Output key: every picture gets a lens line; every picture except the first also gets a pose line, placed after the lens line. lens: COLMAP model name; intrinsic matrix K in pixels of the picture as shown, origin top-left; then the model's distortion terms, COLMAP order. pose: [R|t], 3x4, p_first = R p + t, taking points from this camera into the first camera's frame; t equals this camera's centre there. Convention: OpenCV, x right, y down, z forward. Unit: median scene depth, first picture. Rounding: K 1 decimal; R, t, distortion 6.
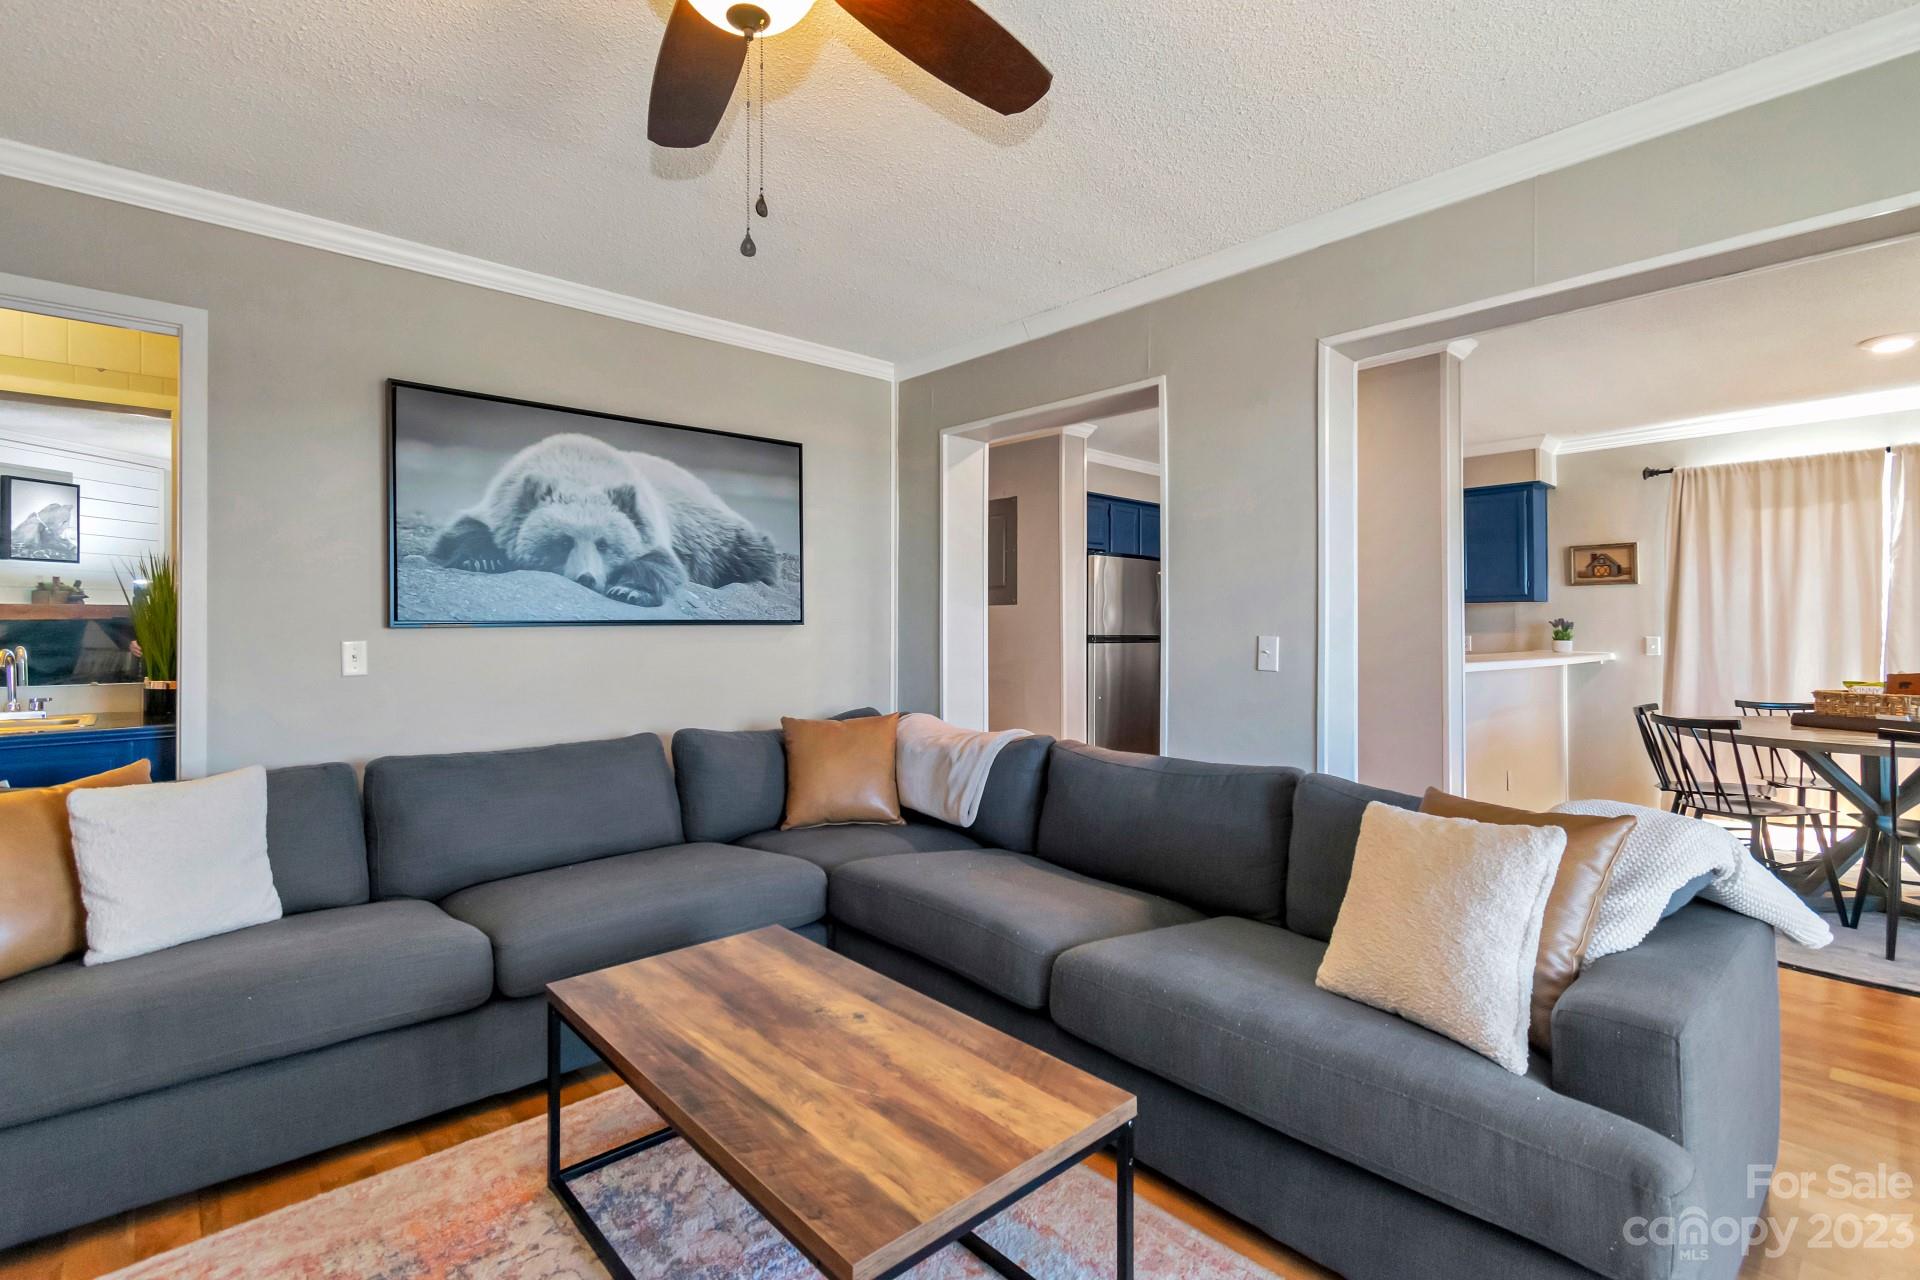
lens RADIAL K [[885.0, 0, 960.5], [0, 885.0, 631.1], [0, 0, 1]] dist [0.004975, -0.000016]
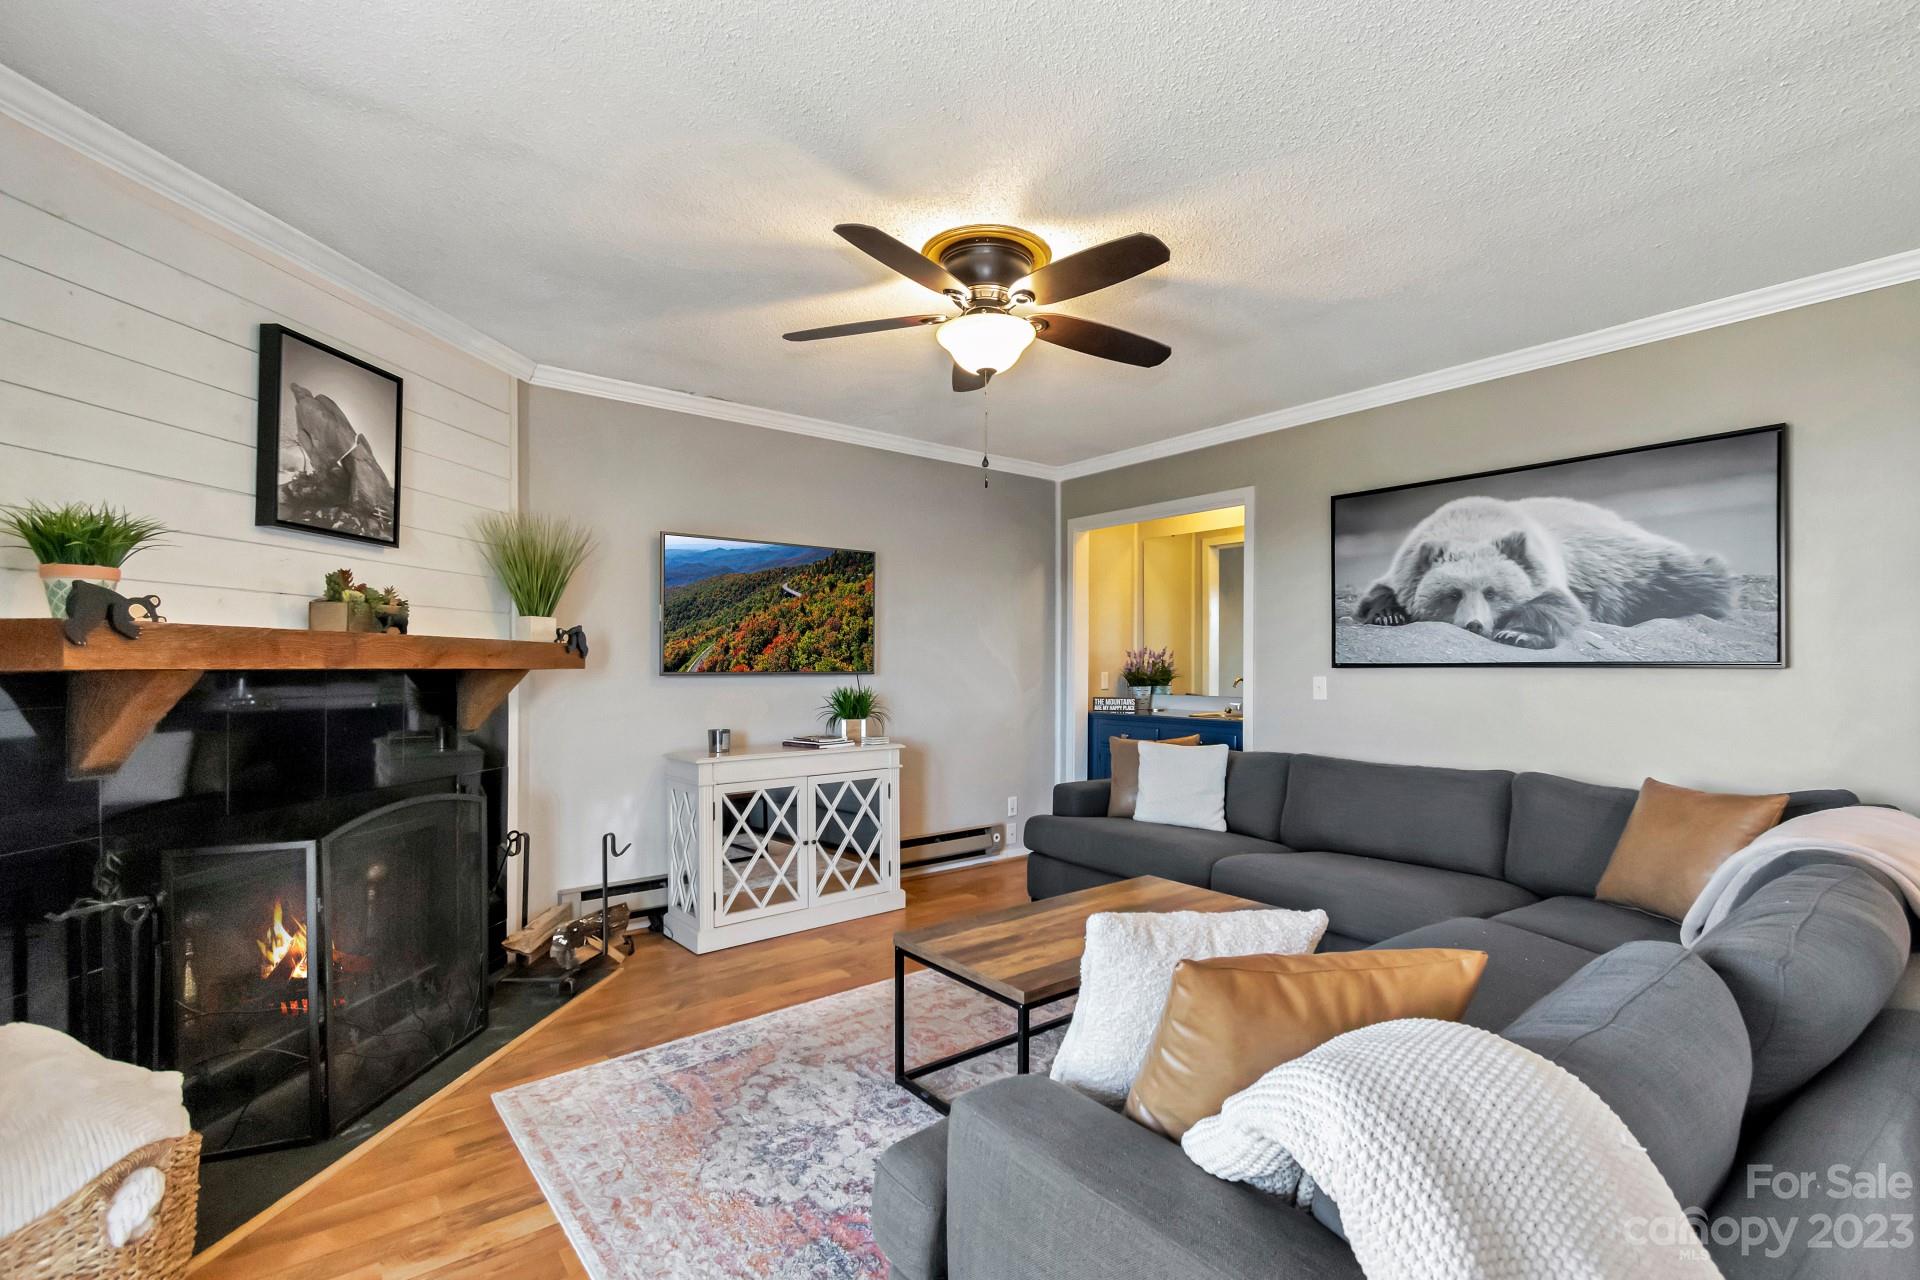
lens RADIAL K [[876.2, 0, 962.4], [0, 876.2, 665.3], [0, 0, 1]] dist [0.007379, -0.000922]
pose [[-0.071850, 0.004016, -0.997407, 0.713737], [-0.007427, 0.999962, 0.004561, -0.008936], [0.997388, 0.007736, -0.071818, 0.429992]]
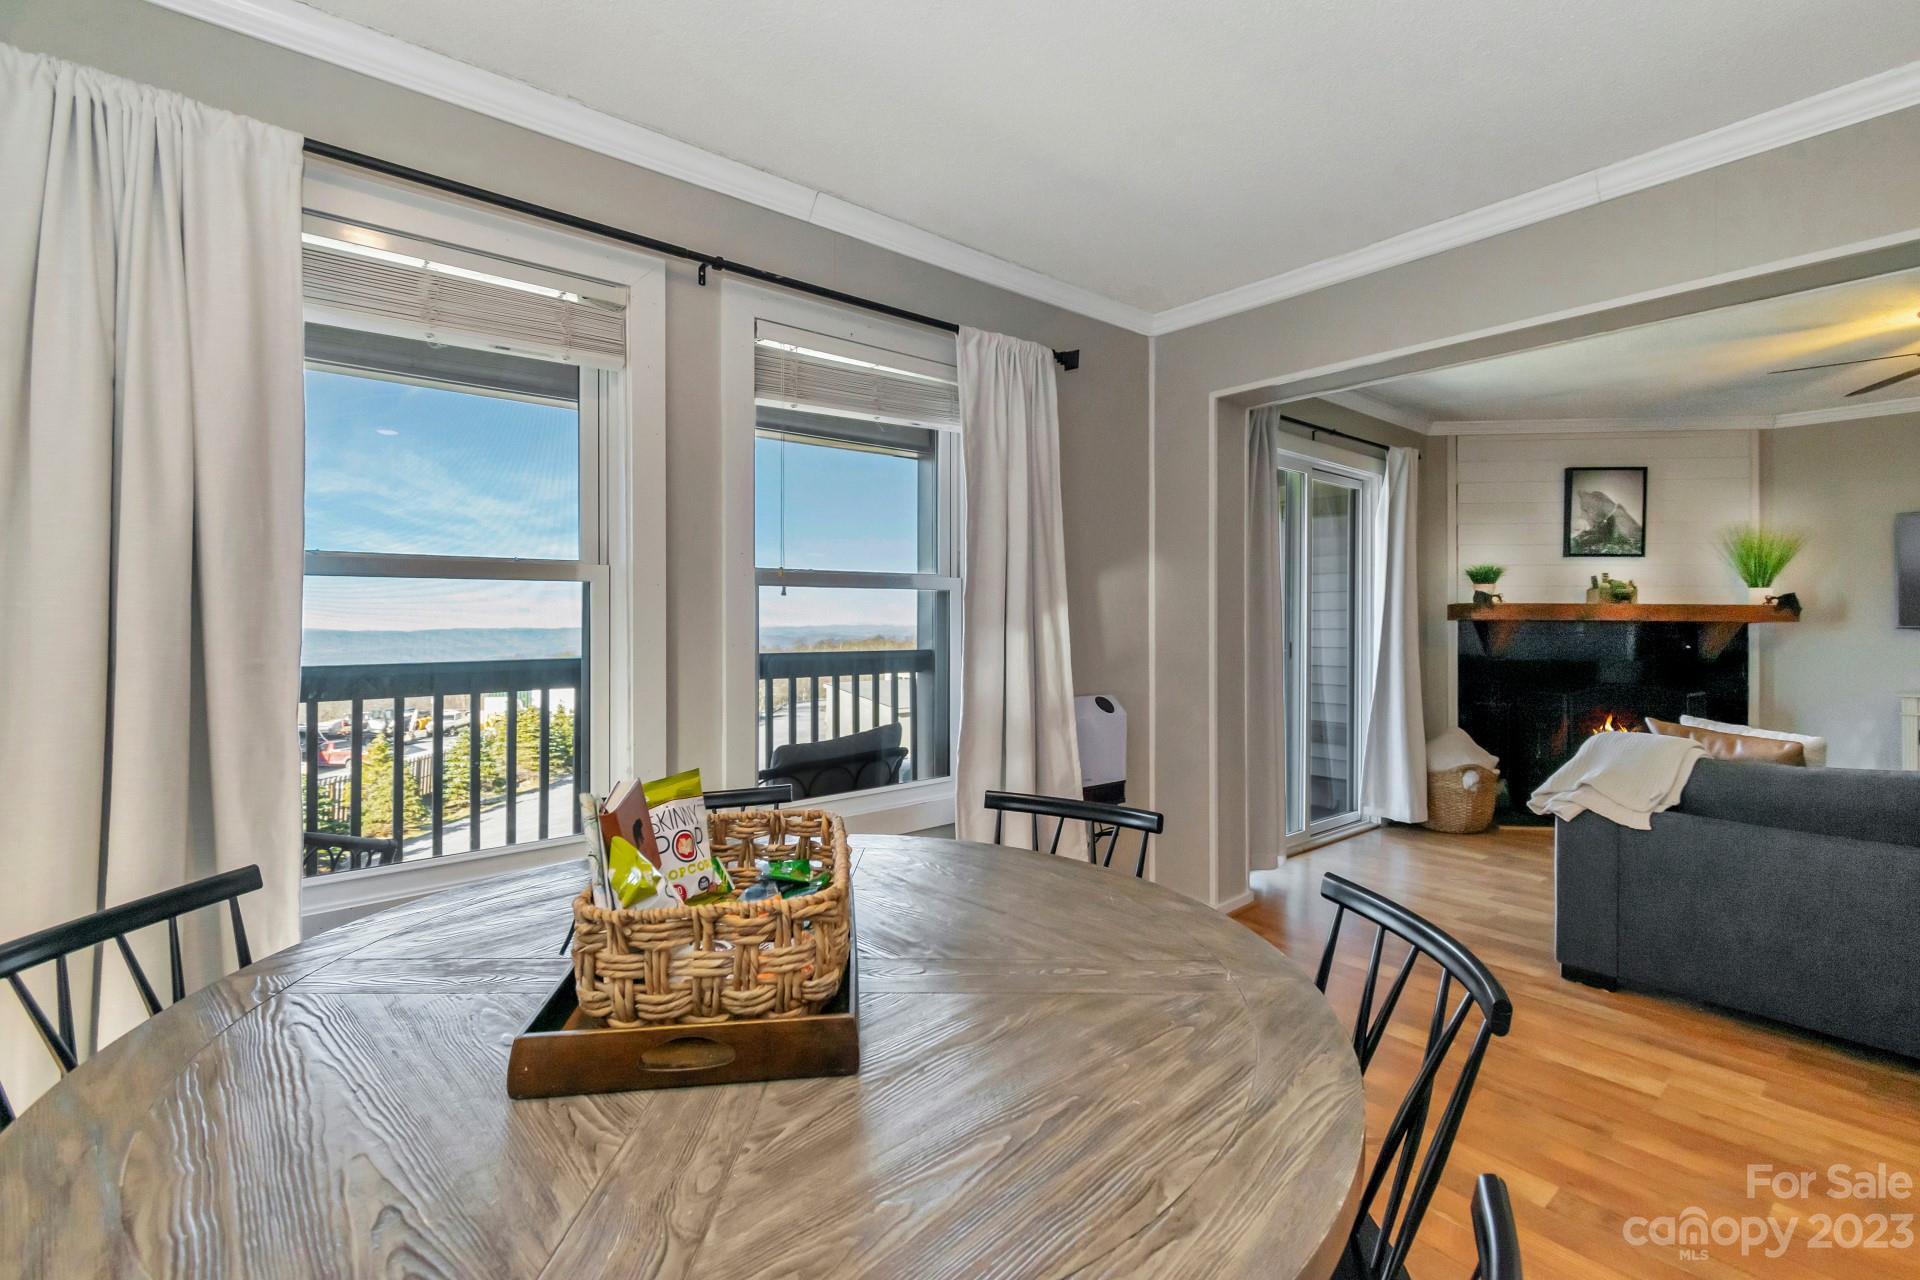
lens RADIAL K [[860.1, 0, 964.9], [0, 860.1, 617.8], [0, 0, 1]] dist [0.000522, 0.000391]
pose [[-0.999476, -0.001110, 0.032343, 1.106032], [-0.000849, 0.999967, 0.008085, -0.015381], [-0.032351, 0.008053, -0.999444, 1.462948]]
